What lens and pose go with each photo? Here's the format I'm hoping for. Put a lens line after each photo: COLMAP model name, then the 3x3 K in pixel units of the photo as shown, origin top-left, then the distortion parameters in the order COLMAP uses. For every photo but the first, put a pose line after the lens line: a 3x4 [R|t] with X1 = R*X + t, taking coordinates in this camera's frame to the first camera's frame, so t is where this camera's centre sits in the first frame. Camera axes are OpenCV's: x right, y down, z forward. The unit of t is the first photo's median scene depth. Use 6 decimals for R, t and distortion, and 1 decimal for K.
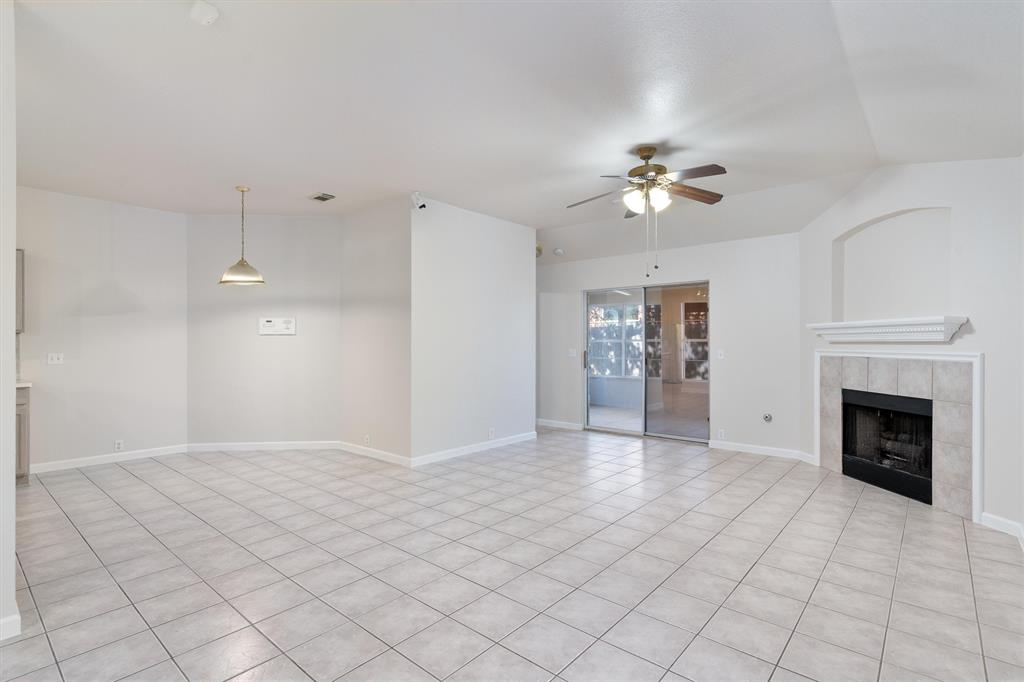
lens RADIAL K [[476.7, 0, 511.6], [0, 476.7, 344.5], [0, 0, 1]] dist [-0.005115, 0.000723]
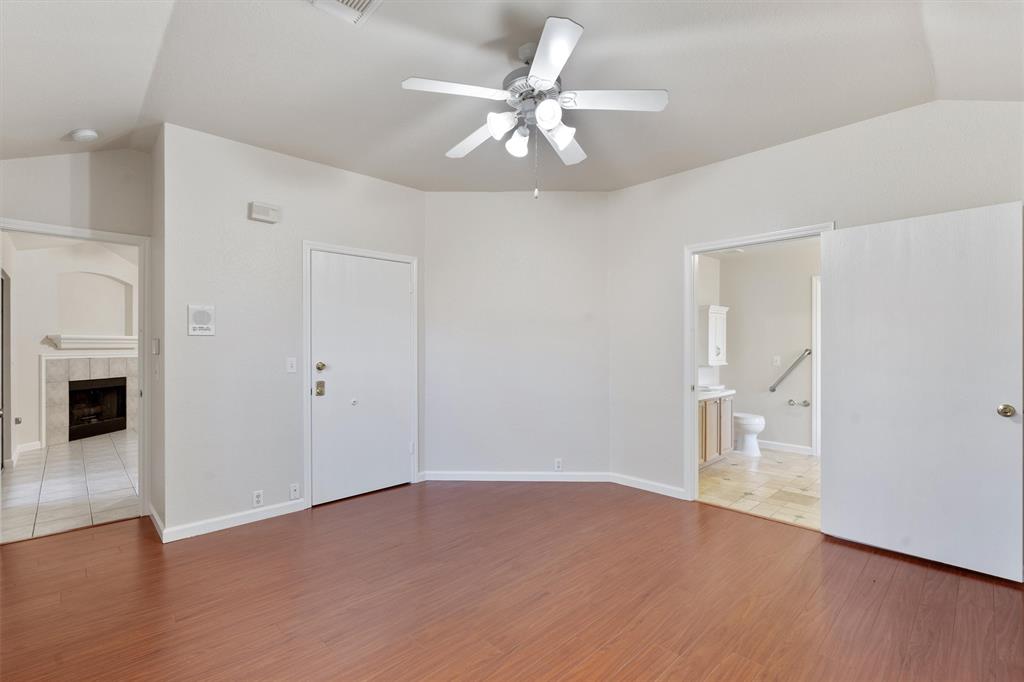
lens RADIAL K [[476.7, 0, 517.5], [0, 476.7, 345.5], [0, 0, 1]] dist [-0.005115, 0.000723]
pose [[-0.994796, -0.006229, 0.101696, -0.883711], [-0.006096, 0.999980, 0.001615, -0.028170], [-0.101704, 0.000987, -0.994814, 2.580191]]
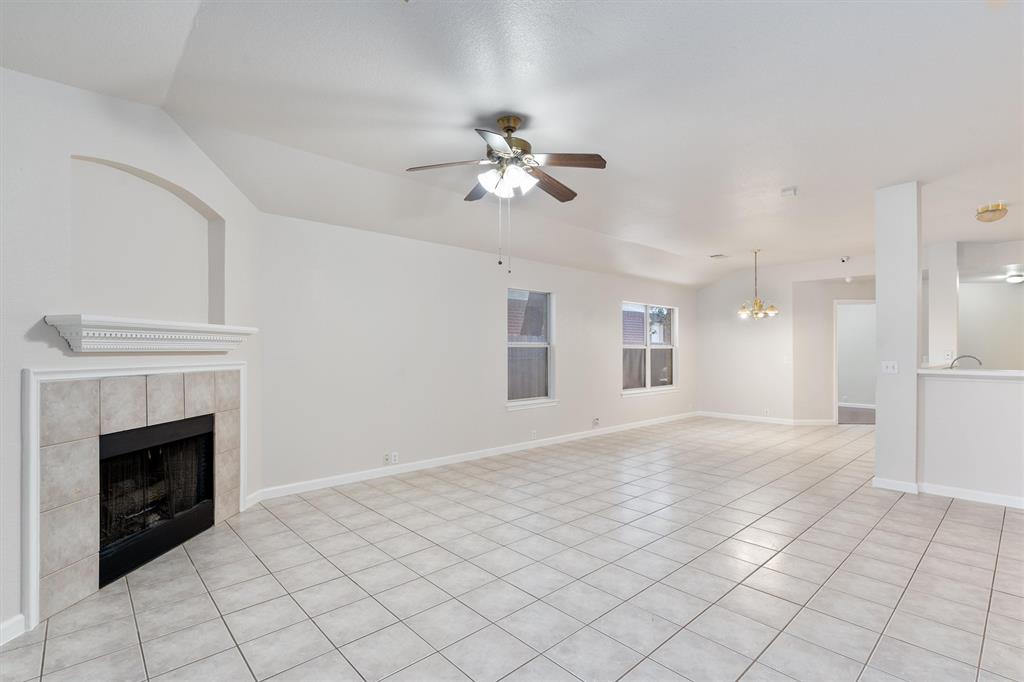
lens RADIAL K [[476.7, 0, 507.3], [0, 476.7, 343.6], [0, 0, 1]] dist [-0.005115, 0.000723]
pose [[-0.992418, 0.002373, 0.122887, 0.173578], [0.001119, 0.999947, -0.010270, -0.010349], [-0.122905, -0.010055, -0.992367, 1.697742]]
